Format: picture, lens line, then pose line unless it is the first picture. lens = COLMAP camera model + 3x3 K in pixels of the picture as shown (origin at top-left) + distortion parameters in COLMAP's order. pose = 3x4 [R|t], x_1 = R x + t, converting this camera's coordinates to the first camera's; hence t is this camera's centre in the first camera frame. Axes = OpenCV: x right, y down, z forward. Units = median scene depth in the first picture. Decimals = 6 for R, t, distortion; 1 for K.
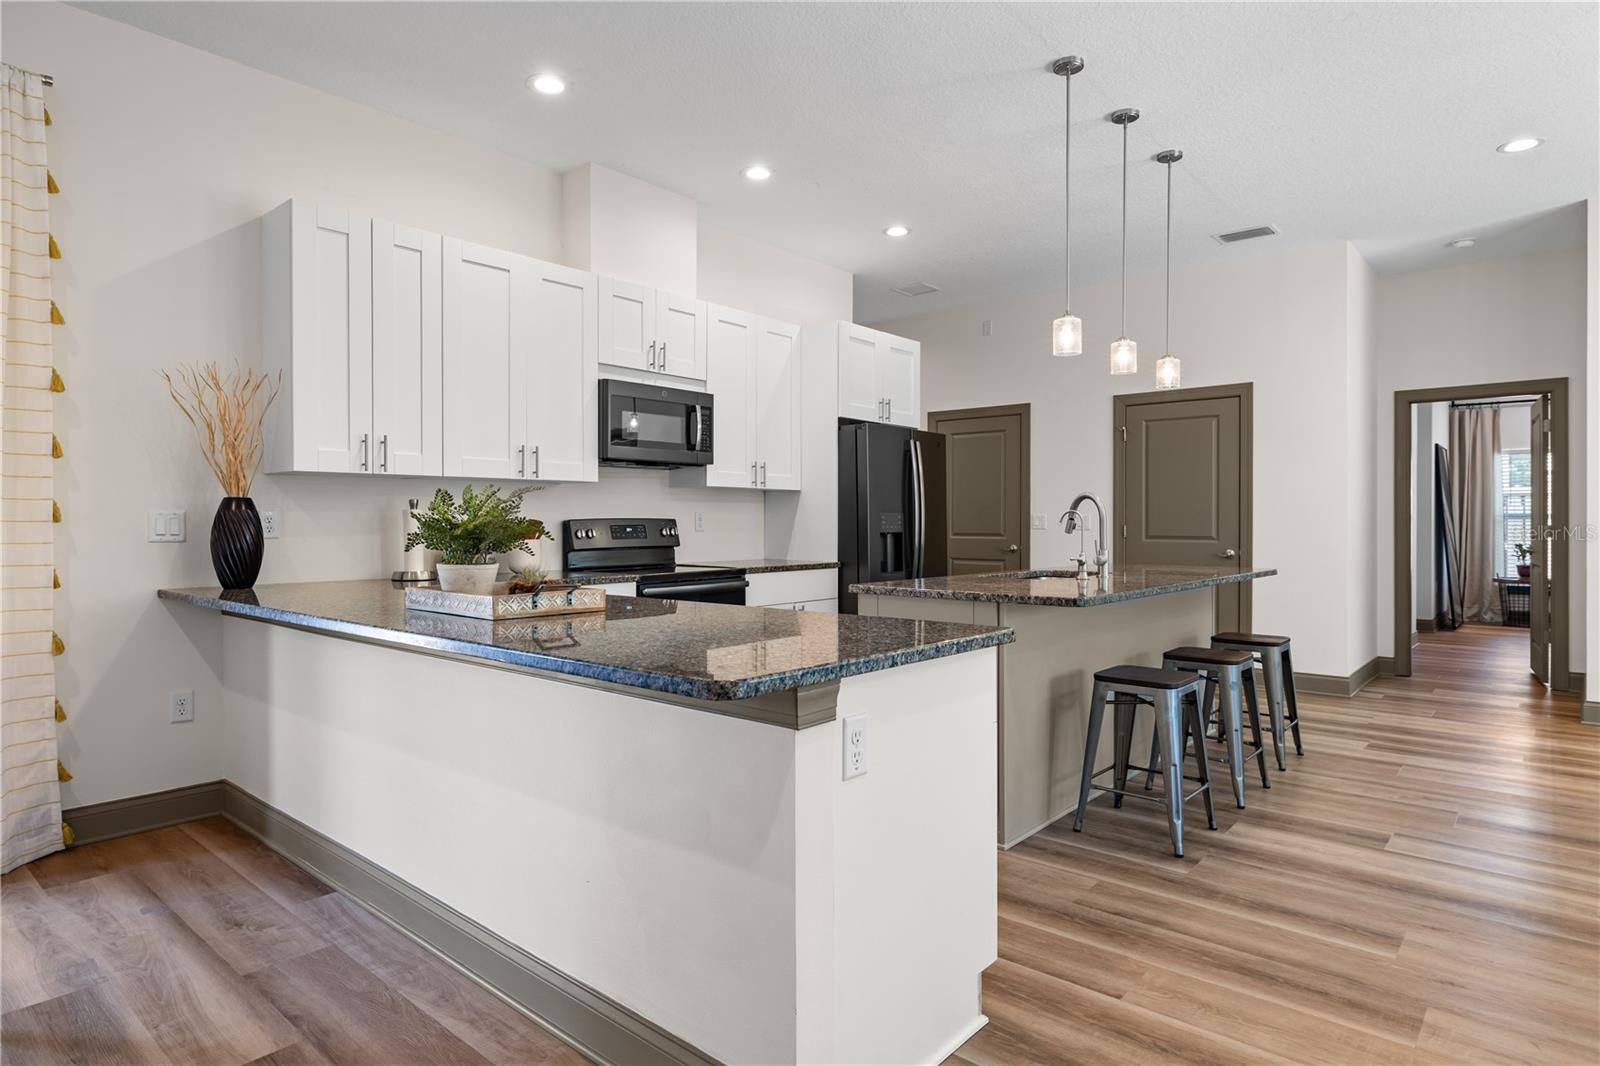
lens RADIAL K [[897.0, 0, 792.8], [0, 897.0, 526.8], [0, 0, 1]] dist [0.001005, 0.000537]
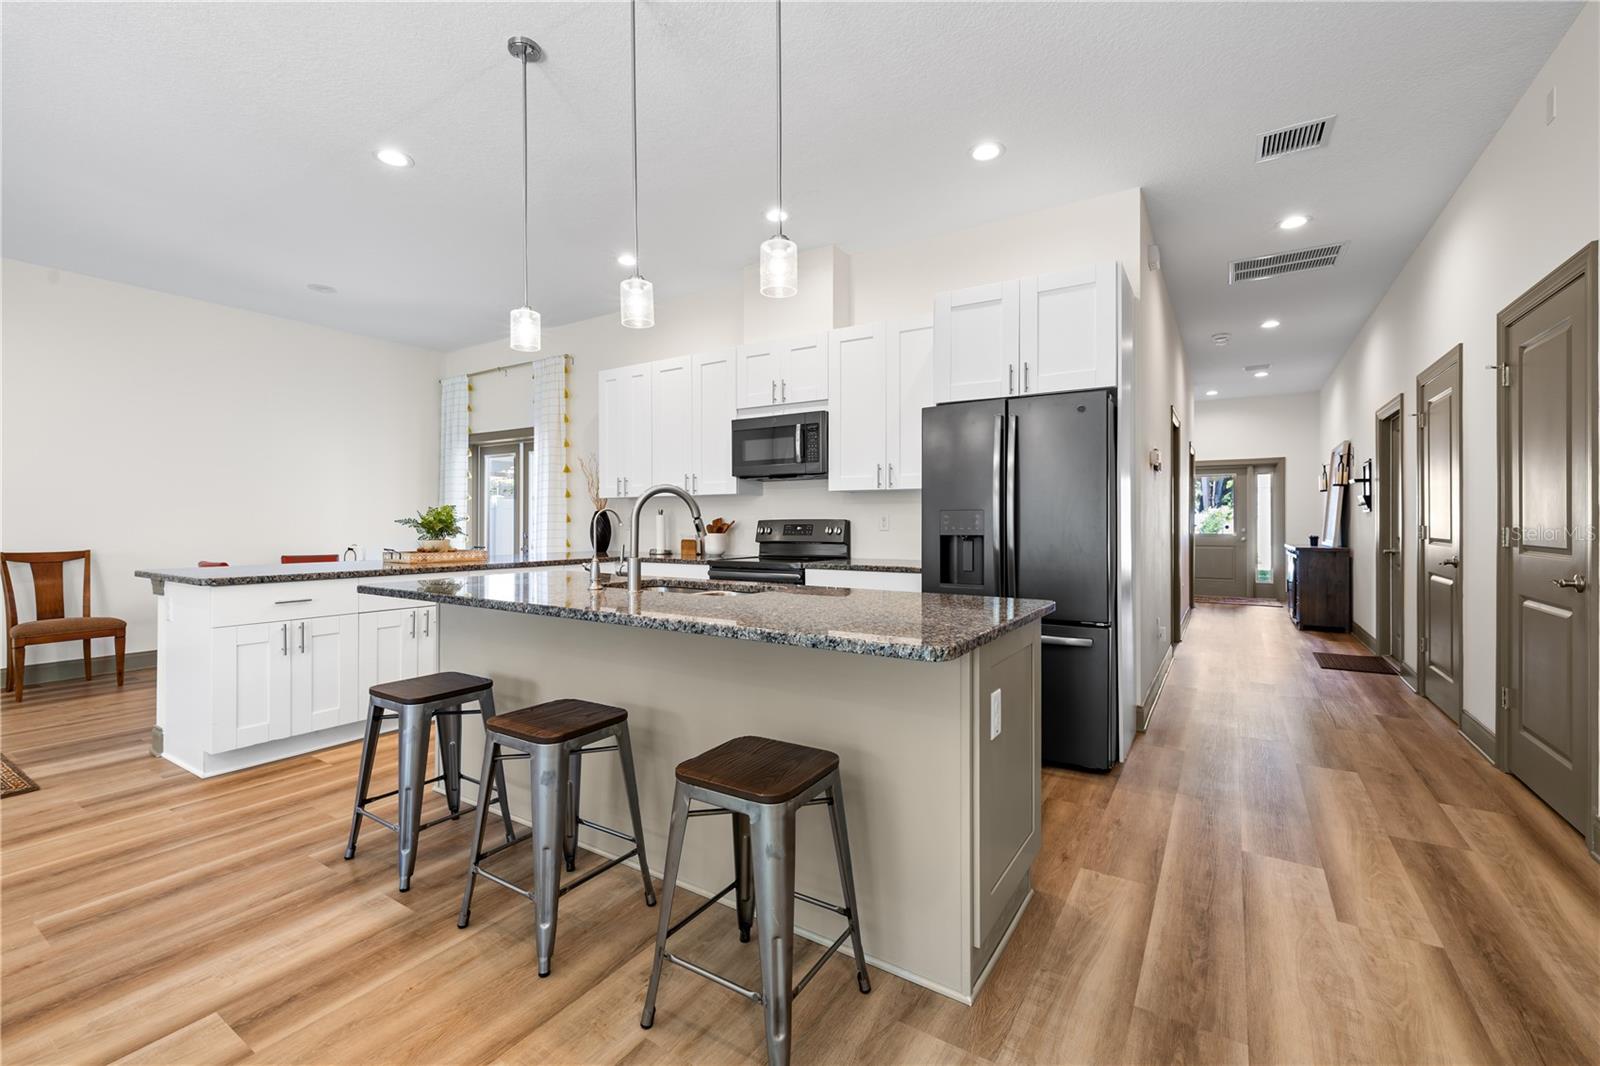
lens RADIAL K [[675.9, 0, 795.7], [0, 675.9, 527.3], [0, 0, 1]] dist [0.003857, -0.000372]
pose [[0.142780, 0.007541, -0.989726, 0.843337], [-0.007420, 0.999951, 0.006548, -0.004962], [0.989727, 0.006408, 0.142829, 0.937386]]
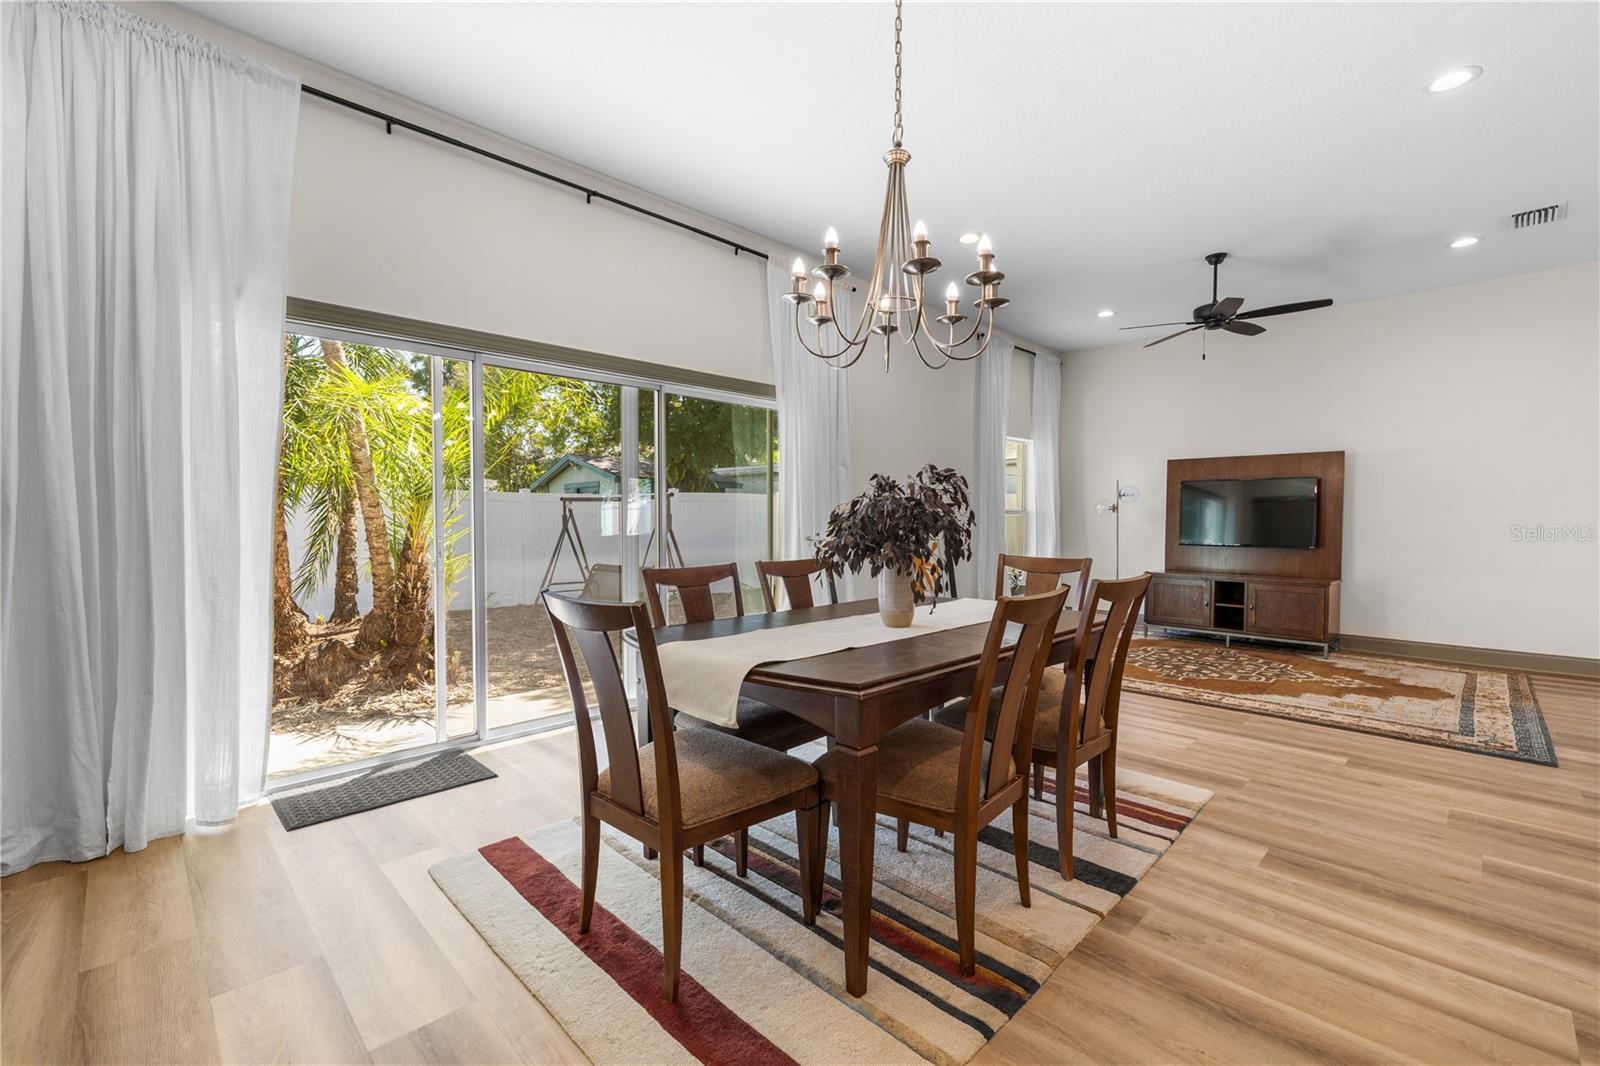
lens RADIAL K [[675.9, 0, 795.5], [0, 675.9, 538.7], [0, 0, 1]] dist [0.003857, -0.000372]
pose [[-0.997057, -0.003124, 0.076603, 0.828384], [-0.000144, 0.999244, 0.038877, -0.006808], [-0.076666, 0.038752, -0.996303, 1.063099]]
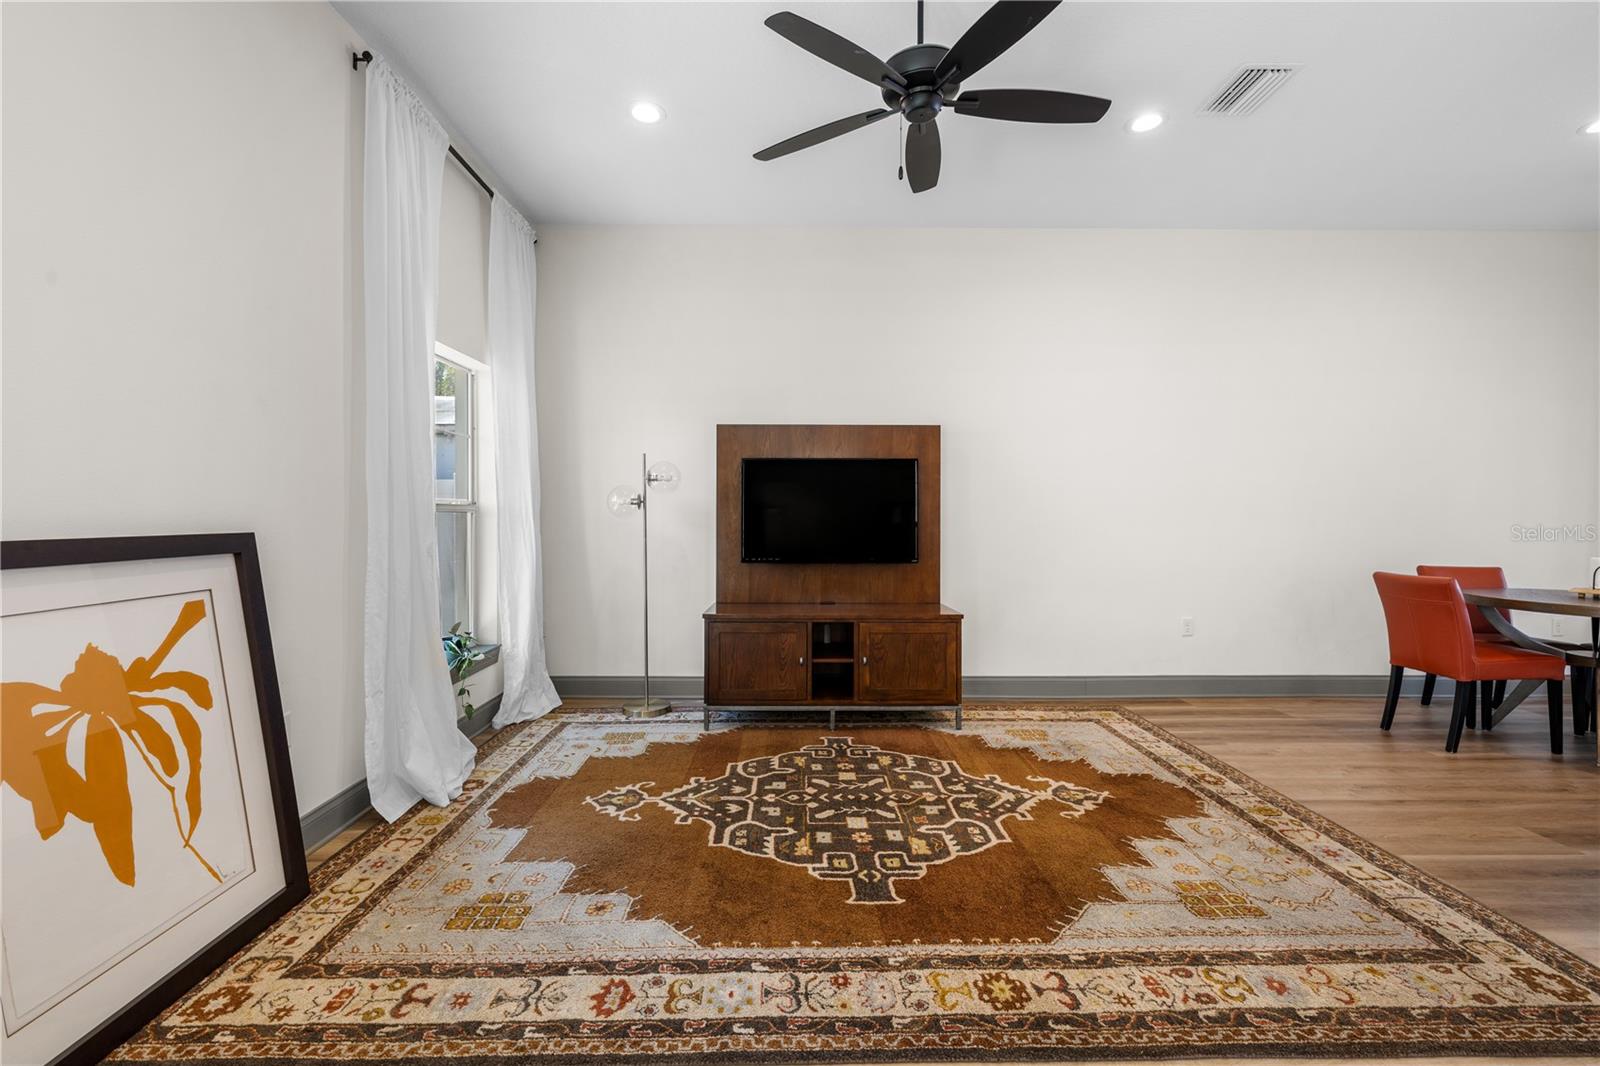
lens RADIAL K [[675.9, 0, 794.7], [0, 675.9, 519.6], [0, 0, 1]] dist [0.003857, -0.000372]
pose [[-0.743672, 0.003119, -0.668537, 0.659752], [-0.005049, 0.999934, 0.010282, -0.002757], [0.668525, 0.011022, -0.743608, 0.257496]]
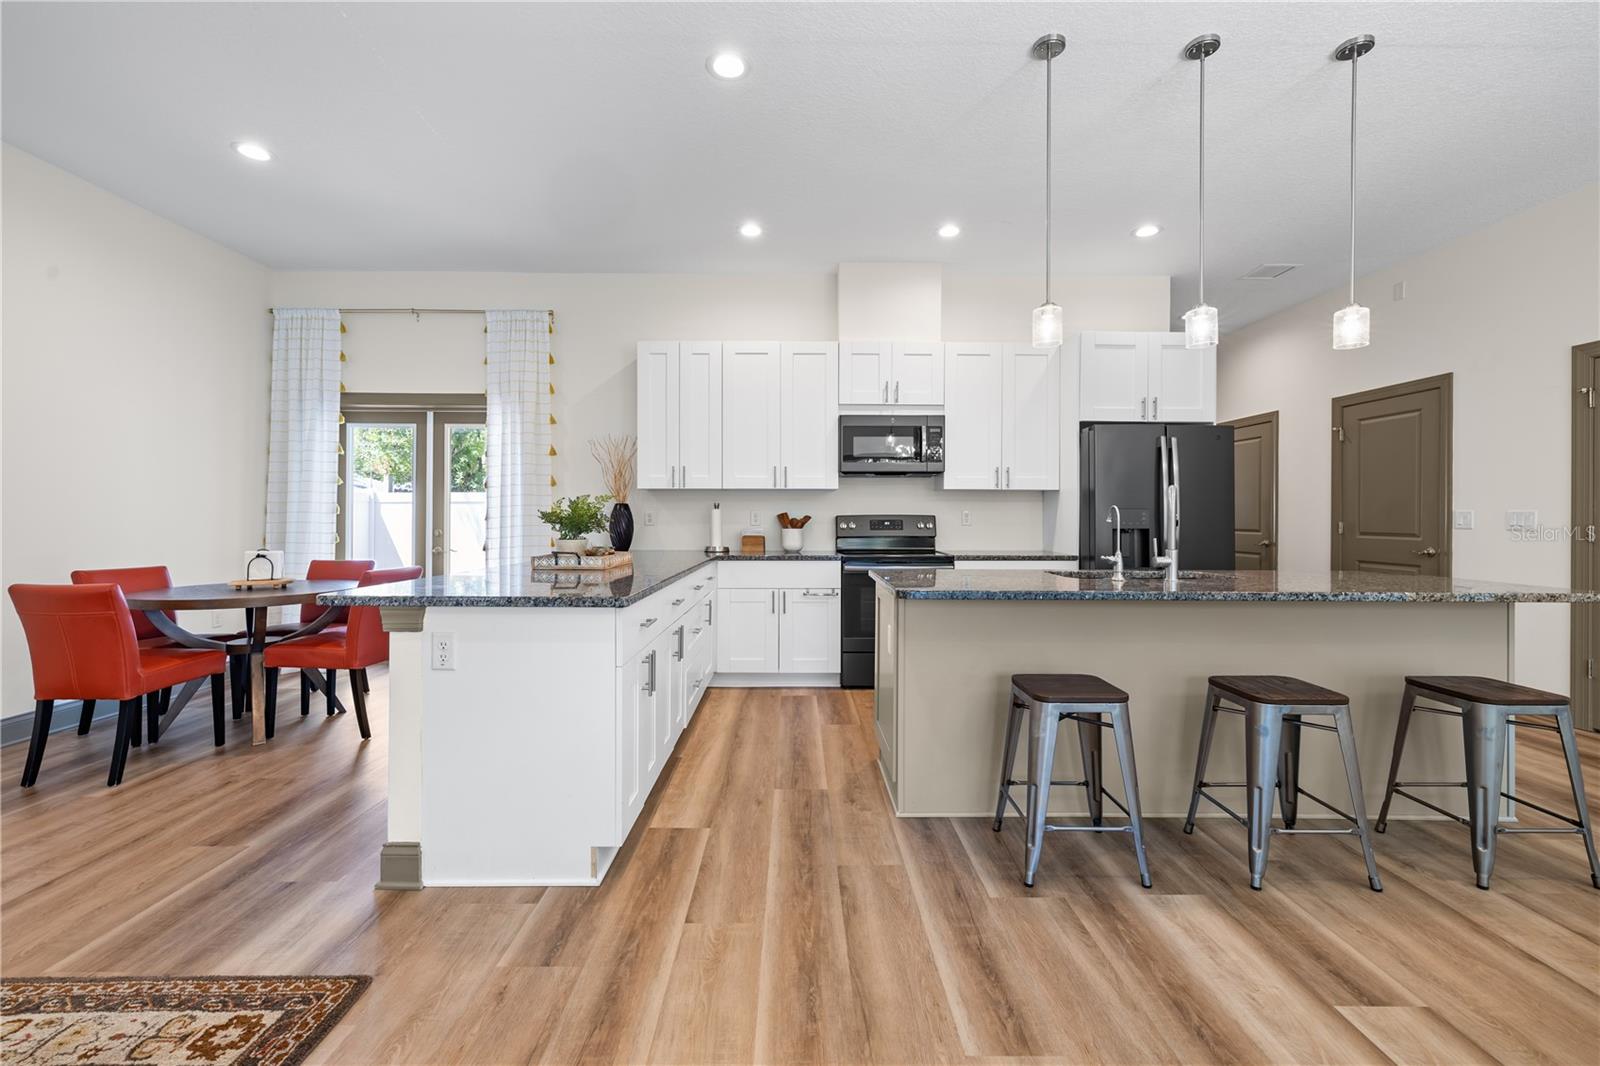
lens RADIAL K [[675.9, 0, 796.7], [0, 675.9, 524.4], [0, 0, 1]] dist [0.003857, -0.000372]
pose [[0.659132, 0.011414, -0.751940, 0.535181], [-0.008814, 0.999933, 0.007452, -0.001540], [0.751975, 0.001716, 0.659189, 0.250261]]
